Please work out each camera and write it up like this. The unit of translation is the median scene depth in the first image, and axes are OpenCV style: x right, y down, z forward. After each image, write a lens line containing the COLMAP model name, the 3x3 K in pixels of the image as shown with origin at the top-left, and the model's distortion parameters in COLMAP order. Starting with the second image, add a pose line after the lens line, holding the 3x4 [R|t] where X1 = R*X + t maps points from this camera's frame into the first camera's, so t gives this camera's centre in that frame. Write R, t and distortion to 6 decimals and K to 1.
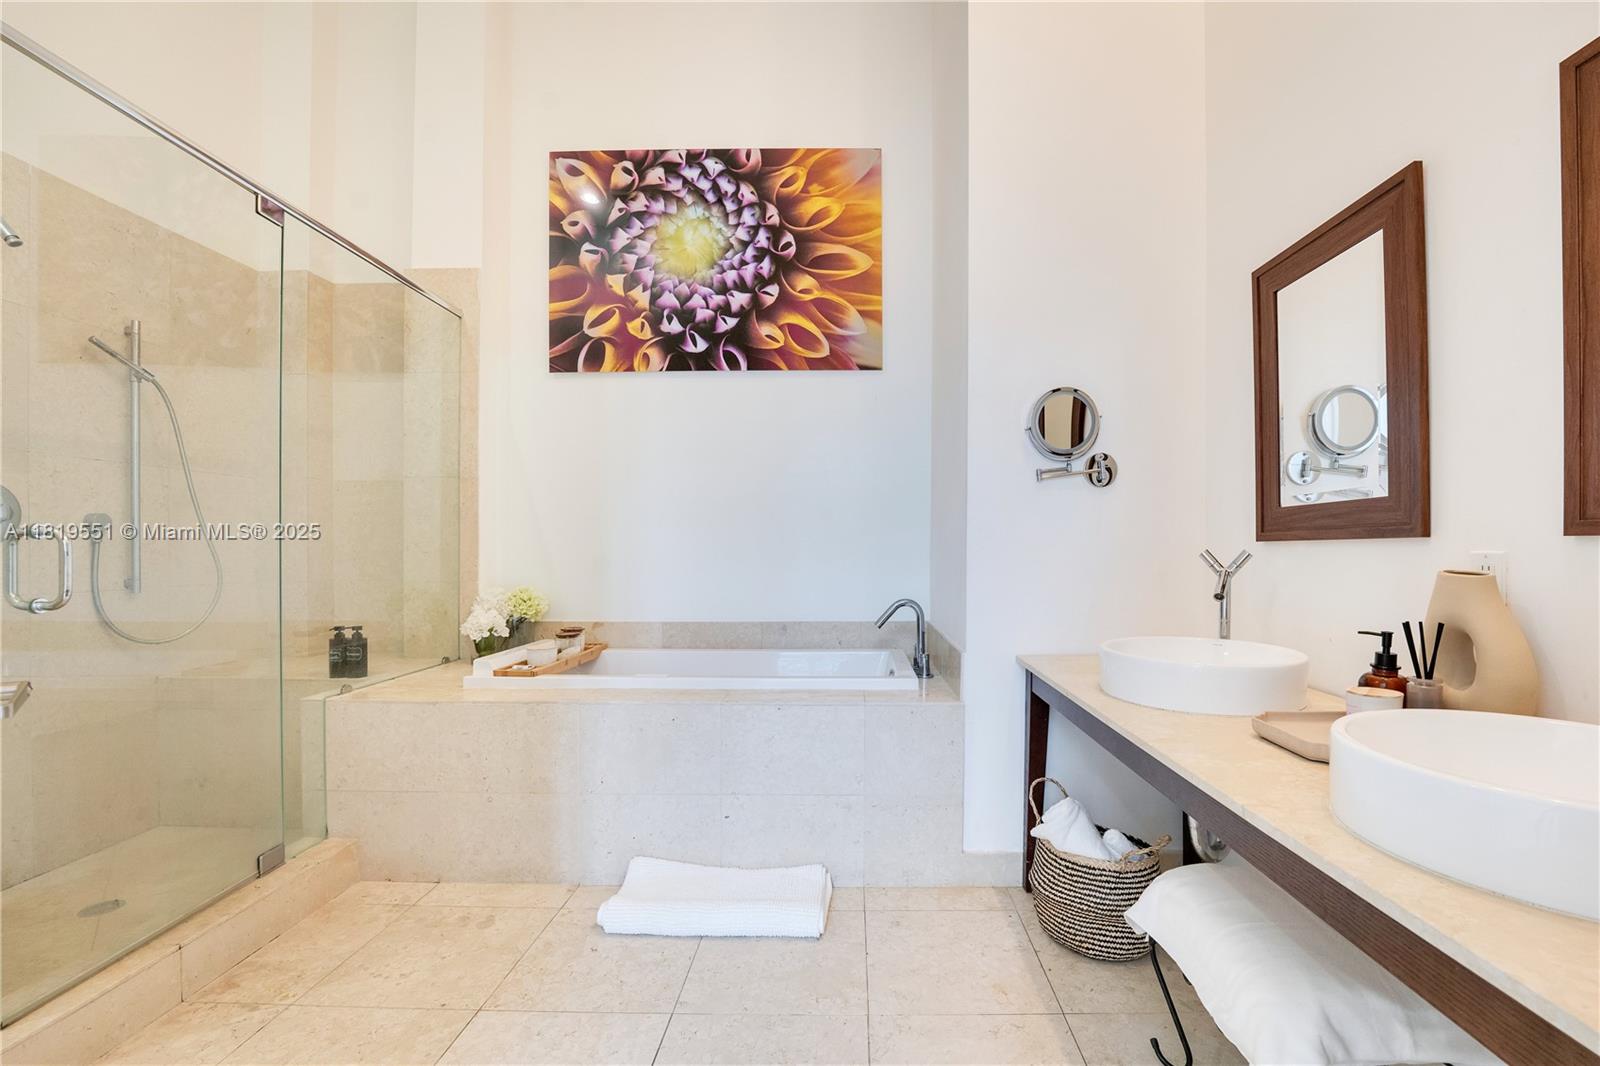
lens RADIAL K [[696.4, 0, 809.4], [0, 696.4, 523.3], [0, 0, 1]] dist [-0.027025, 0.000583]
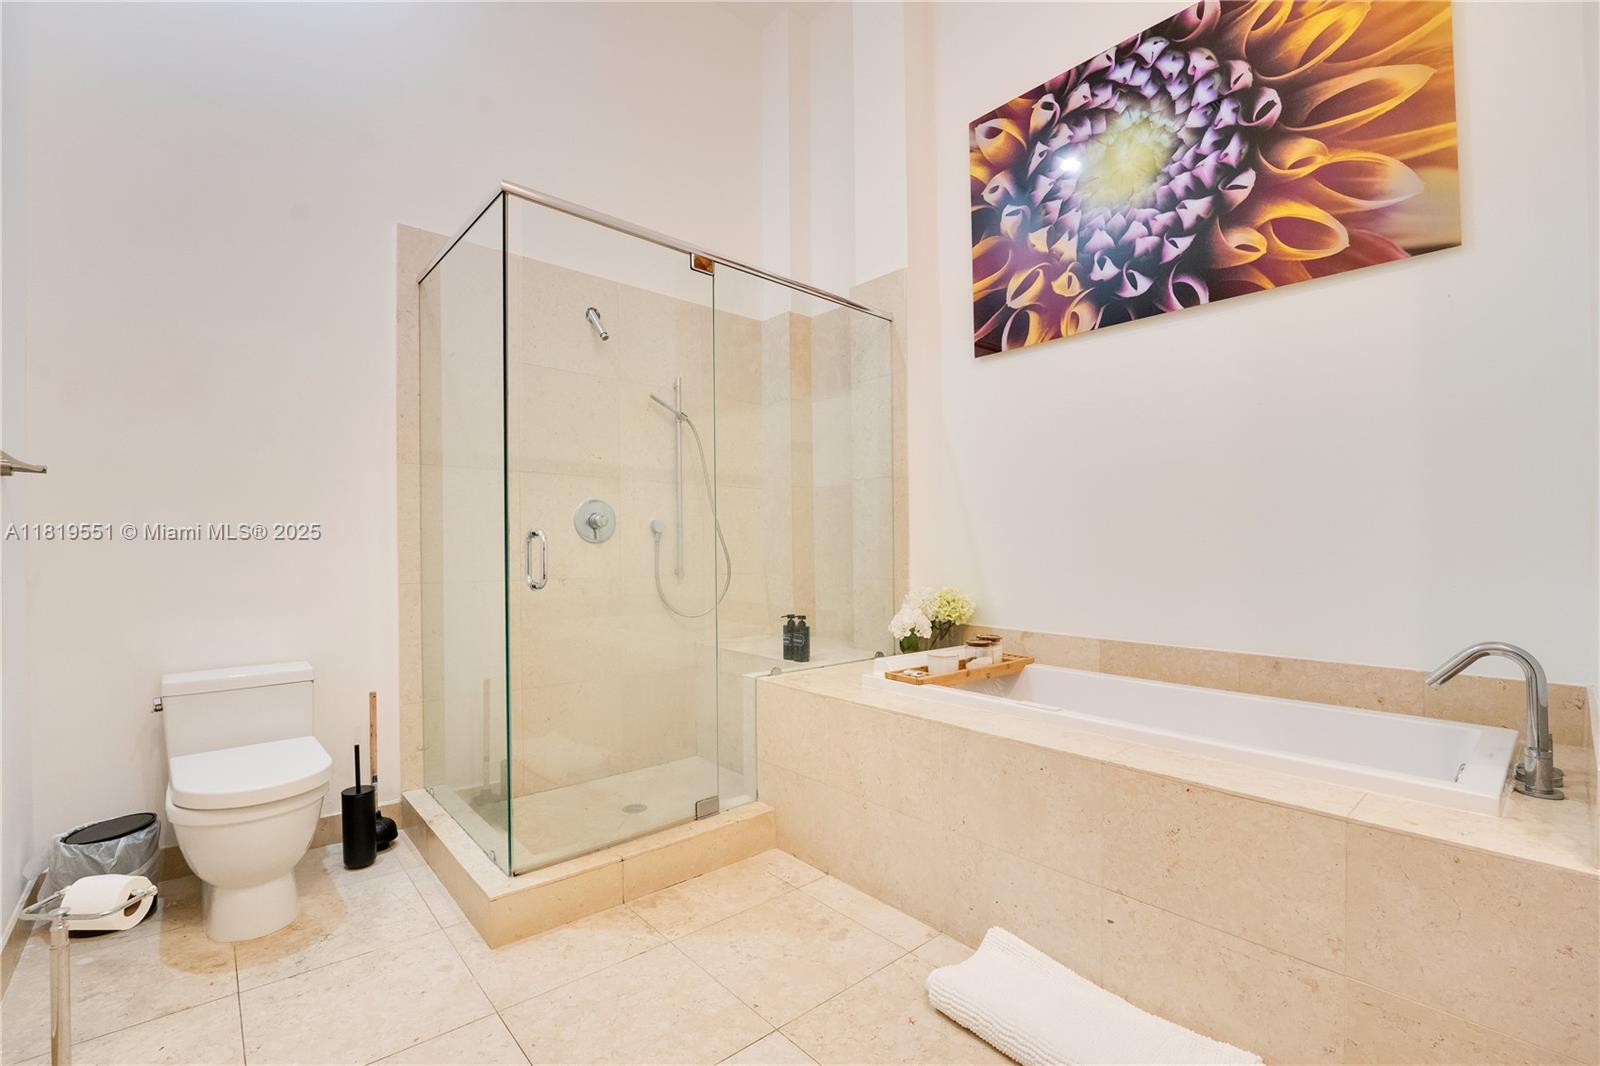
lens RADIAL K [[683.8, 0, 774.1], [0, 683.8, 522.5], [0, 0, 1]] dist [-0.029753, 0.003372]
pose [[0.677408, -0.020612, -0.735318, 0.113339], [0.021489, 0.999735, -0.008228, 0.005242], [0.735293, -0.010227, 0.677672, 0.186398]]
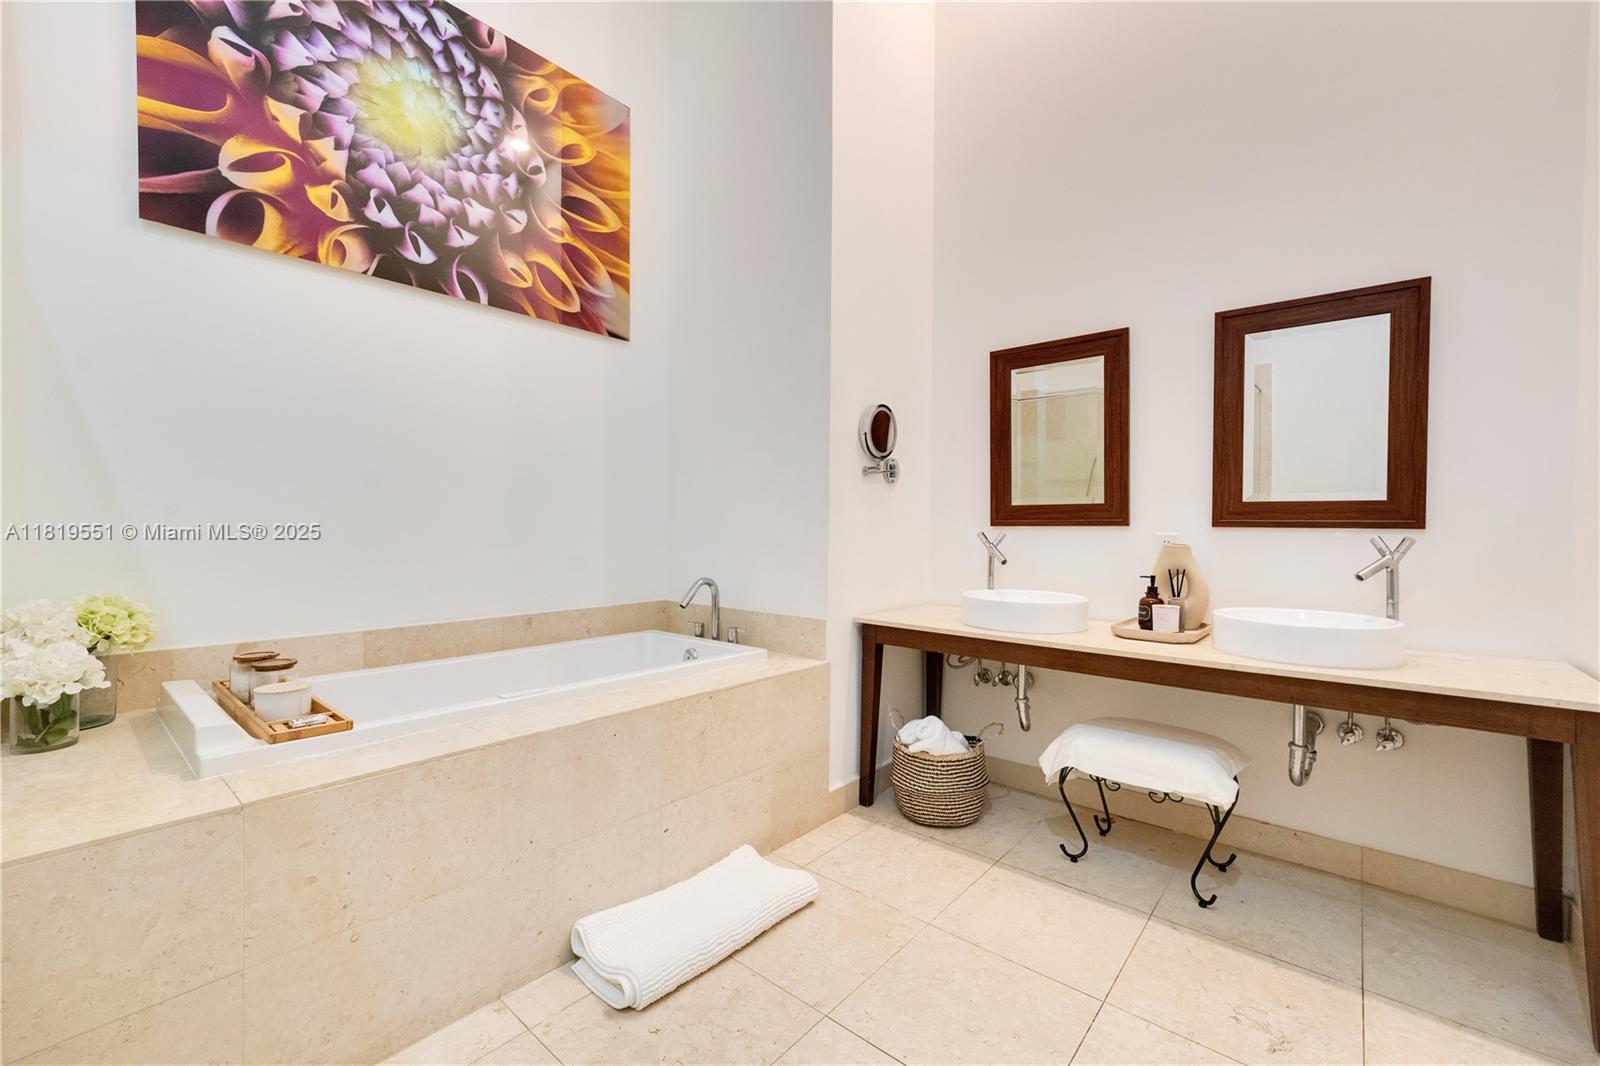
lens RADIAL K [[721.0, 0, 762.5], [0, 721.0, 497.8], [0, 0, 1]] dist [-0.002840, 0.000244]
pose [[0.611140, 0.036362, 0.790687, -0.539341], [-0.036206, 0.999183, -0.017966, 0.005872], [-0.790694, -0.017648, 0.611957, 0.233024]]
